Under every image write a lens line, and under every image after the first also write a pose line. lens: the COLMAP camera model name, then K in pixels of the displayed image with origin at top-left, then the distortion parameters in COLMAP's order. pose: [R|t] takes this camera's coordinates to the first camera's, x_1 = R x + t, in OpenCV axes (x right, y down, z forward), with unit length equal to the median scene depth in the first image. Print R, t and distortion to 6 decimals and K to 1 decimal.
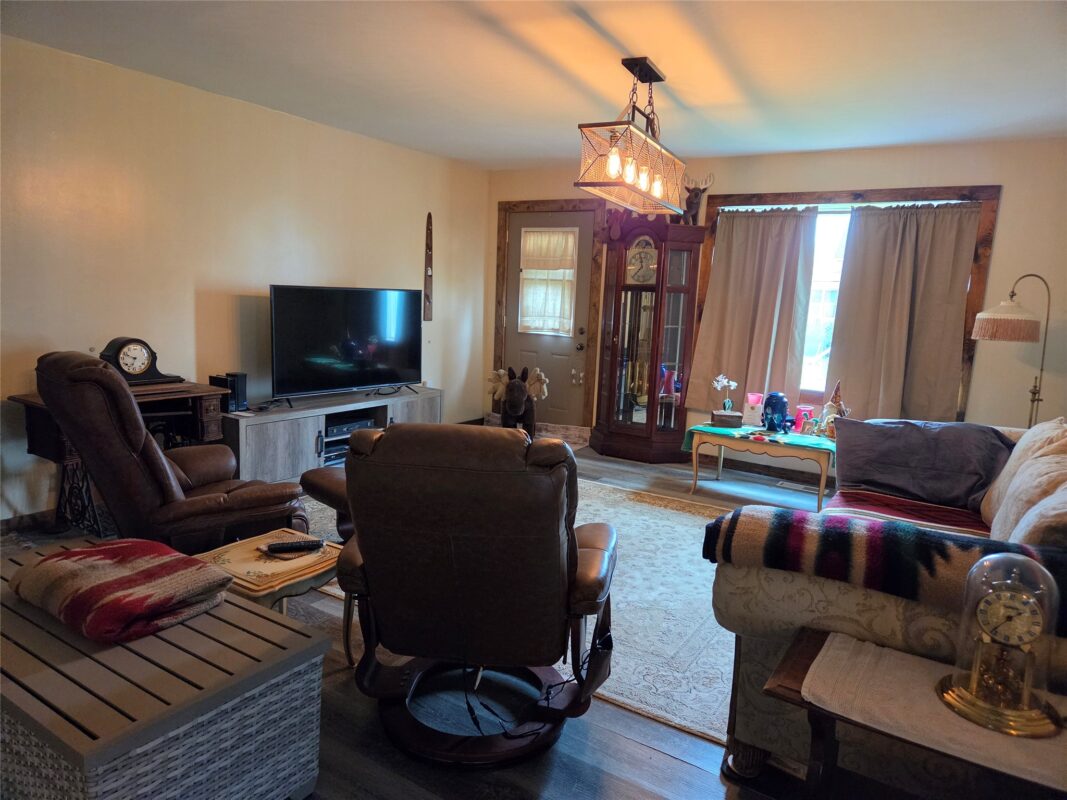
lens RADIAL K [[711.3, 0, 530.9], [0, 711.3, 403.1], [0, 0, 1]] dist [0.072617, -0.050717]
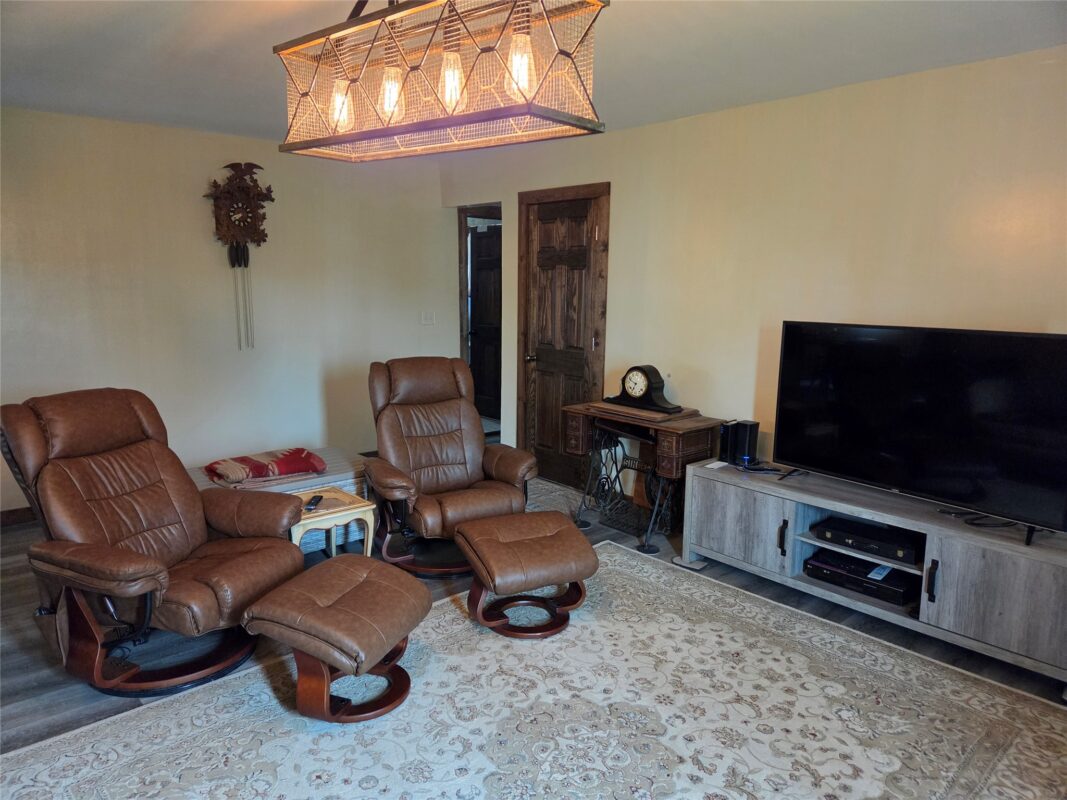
lens RADIAL K [[711.3, 0, 529.6], [0, 711.3, 400.2], [0, 0, 1]] dist [0.072617, -0.050717]
pose [[-0.256180, 0.106518, -0.960742, 0.346017], [-0.180447, 0.971168, 0.155790, -0.110167], [0.949637, 0.213274, -0.229573, 0.676746]]
